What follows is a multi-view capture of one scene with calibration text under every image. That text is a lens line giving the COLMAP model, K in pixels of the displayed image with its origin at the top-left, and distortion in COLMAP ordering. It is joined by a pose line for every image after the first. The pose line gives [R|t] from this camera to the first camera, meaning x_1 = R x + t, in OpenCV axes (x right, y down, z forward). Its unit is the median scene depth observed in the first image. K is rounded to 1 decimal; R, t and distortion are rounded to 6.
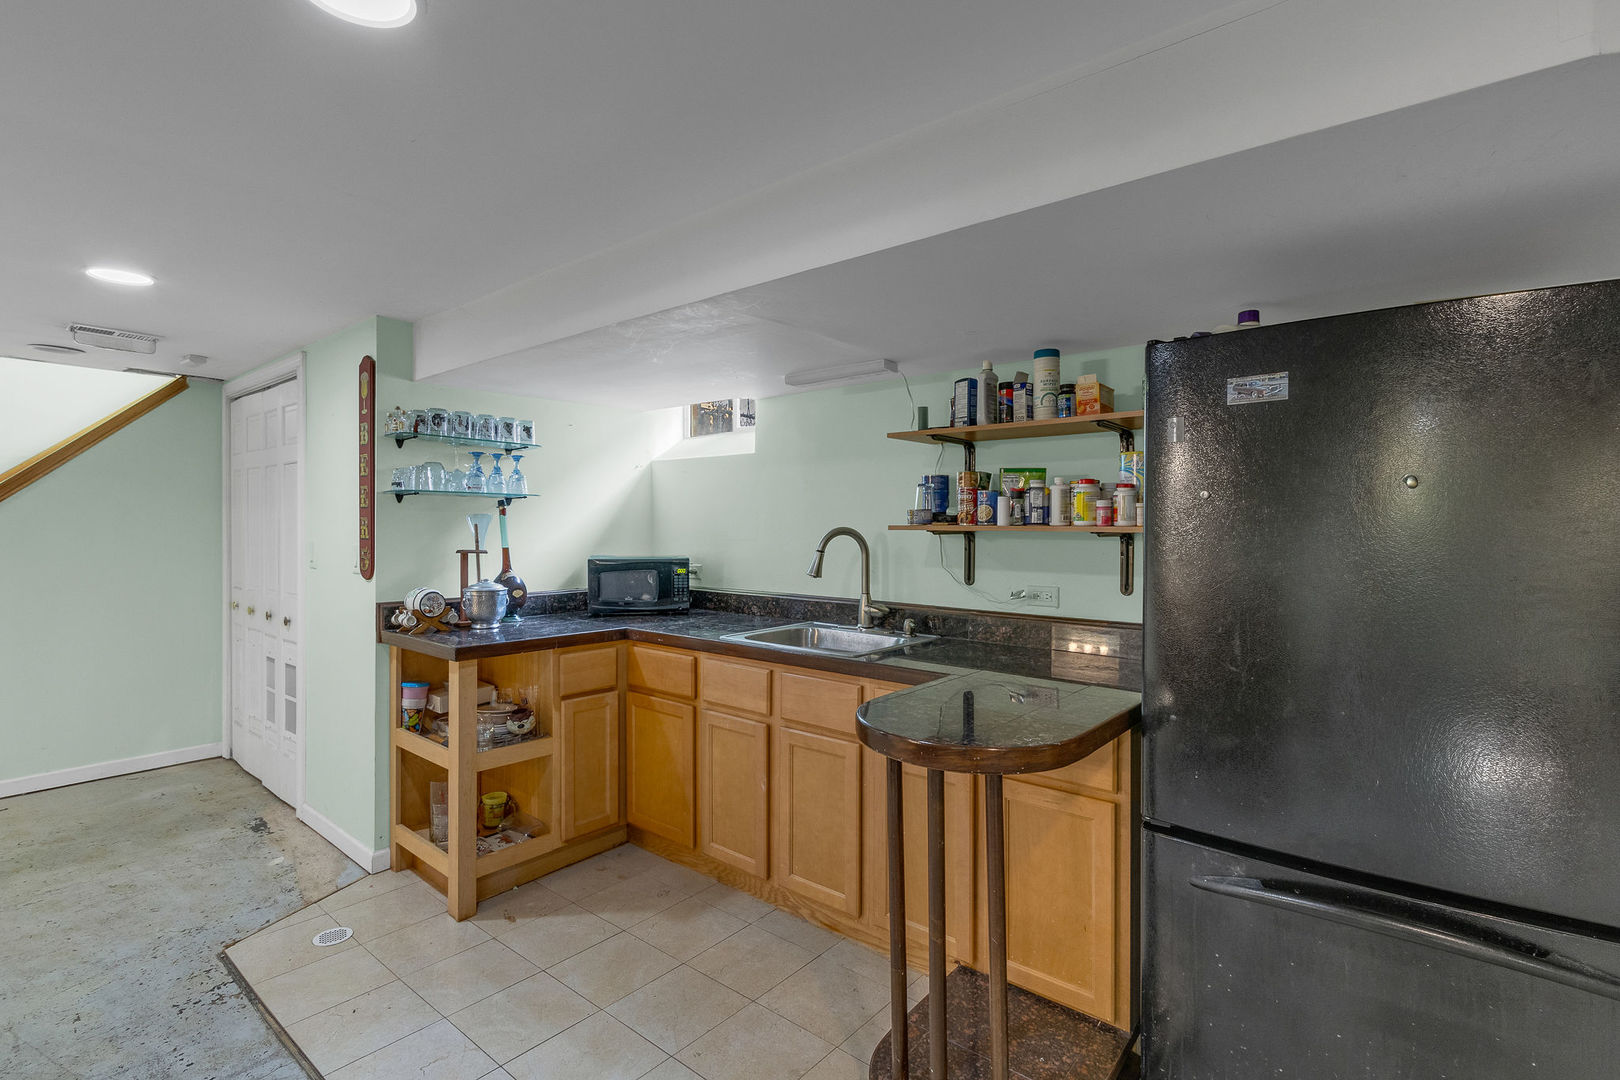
lens RADIAL K [[745.1, 0, 802.4], [0, 745.1, 528.1], [0, 0, 1]] dist [-0.003260, -0.000481]
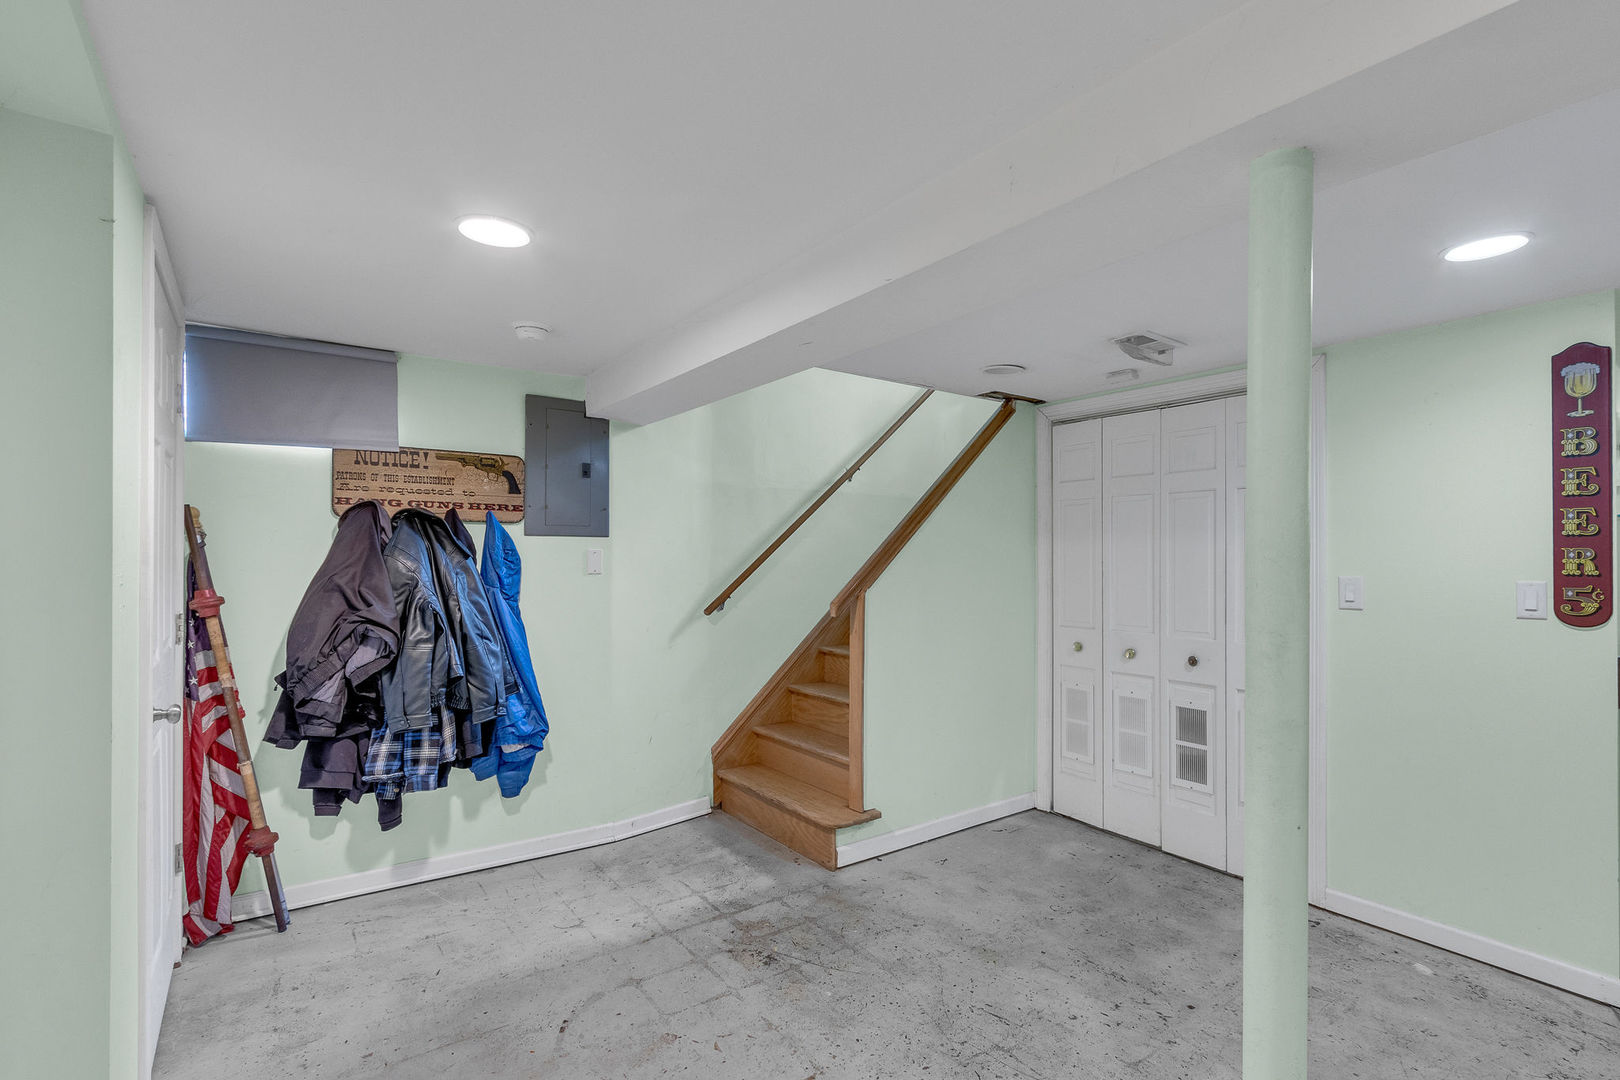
lens RADIAL K [[760.8, 0, 813.9], [0, 760.8, 554.4], [0, 0, 1]] dist [-0.005646, -0.000465]
pose [[0.964719, -0.007787, -0.263167, -1.193593], [0.007327, 0.999969, -0.002732, -0.010768], [0.263180, 0.000708, 0.964746, 0.023930]]
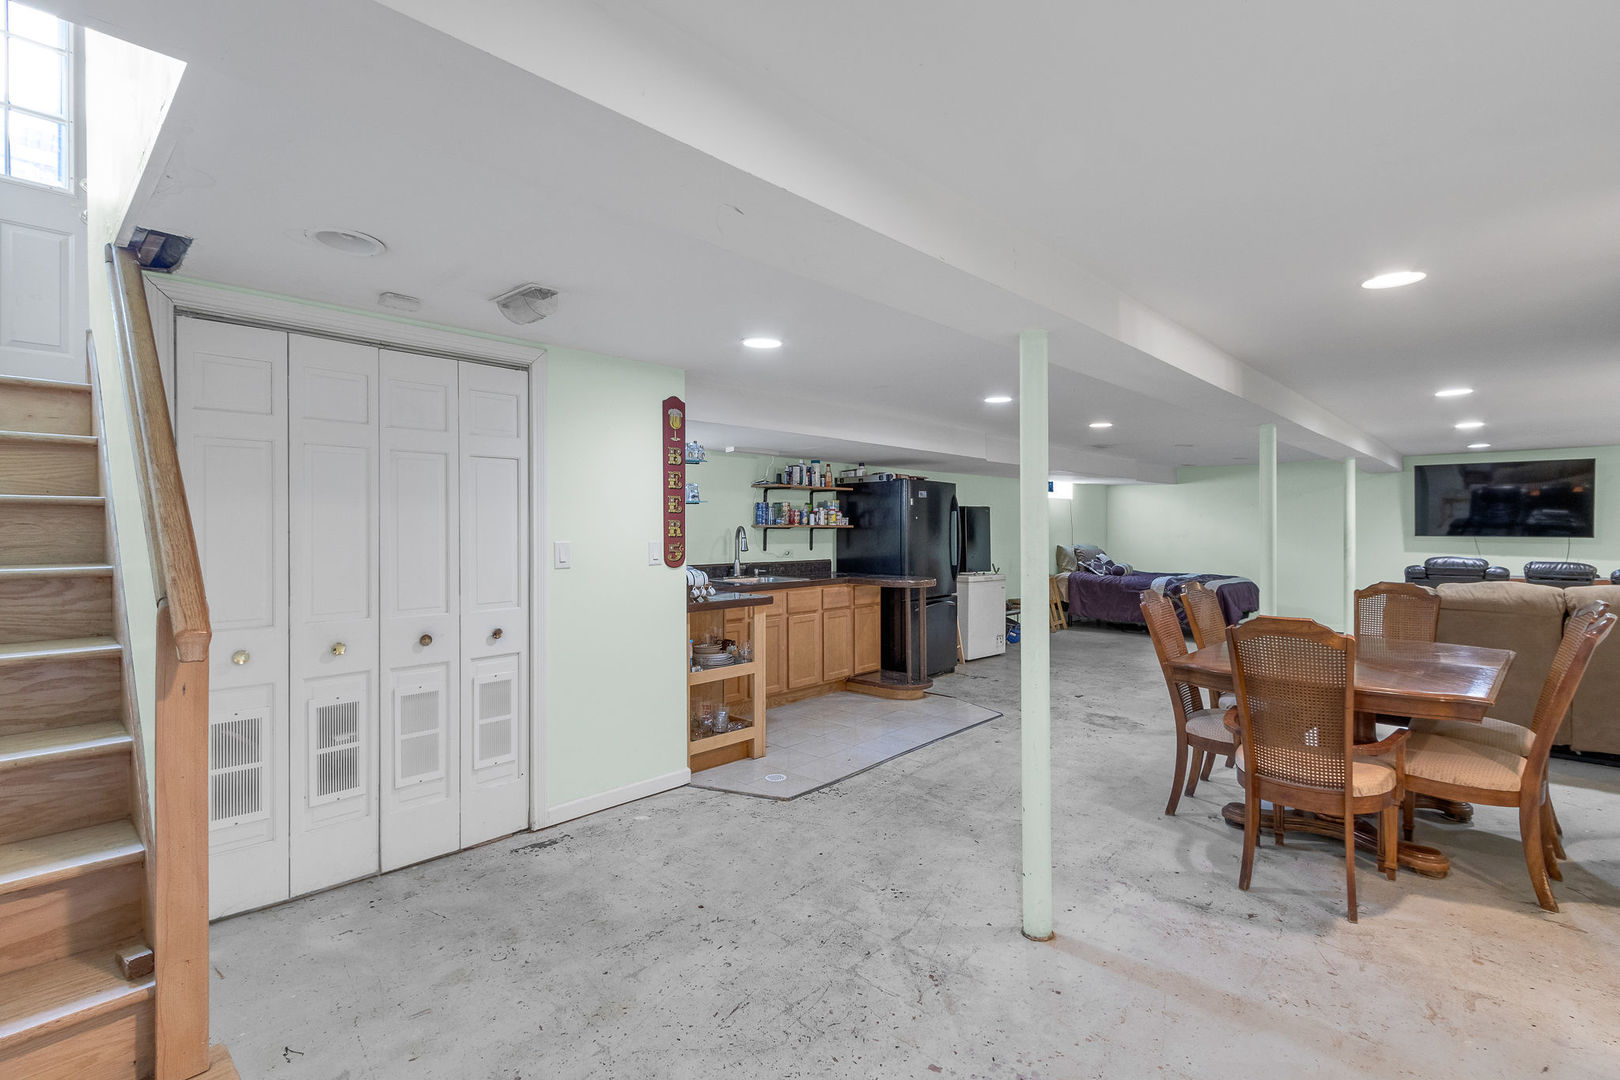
lens RADIAL K [[745.1, 0, 792.3], [0, 745.1, 533.0], [0, 0, 1]] dist [-0.003260, -0.000481]
pose [[0.079773, -0.012916, 0.996729, -1.931264], [-0.000643, 0.999915, 0.013009, -0.008020], [-0.996813, -0.001679, 0.079758, 0.716152]]
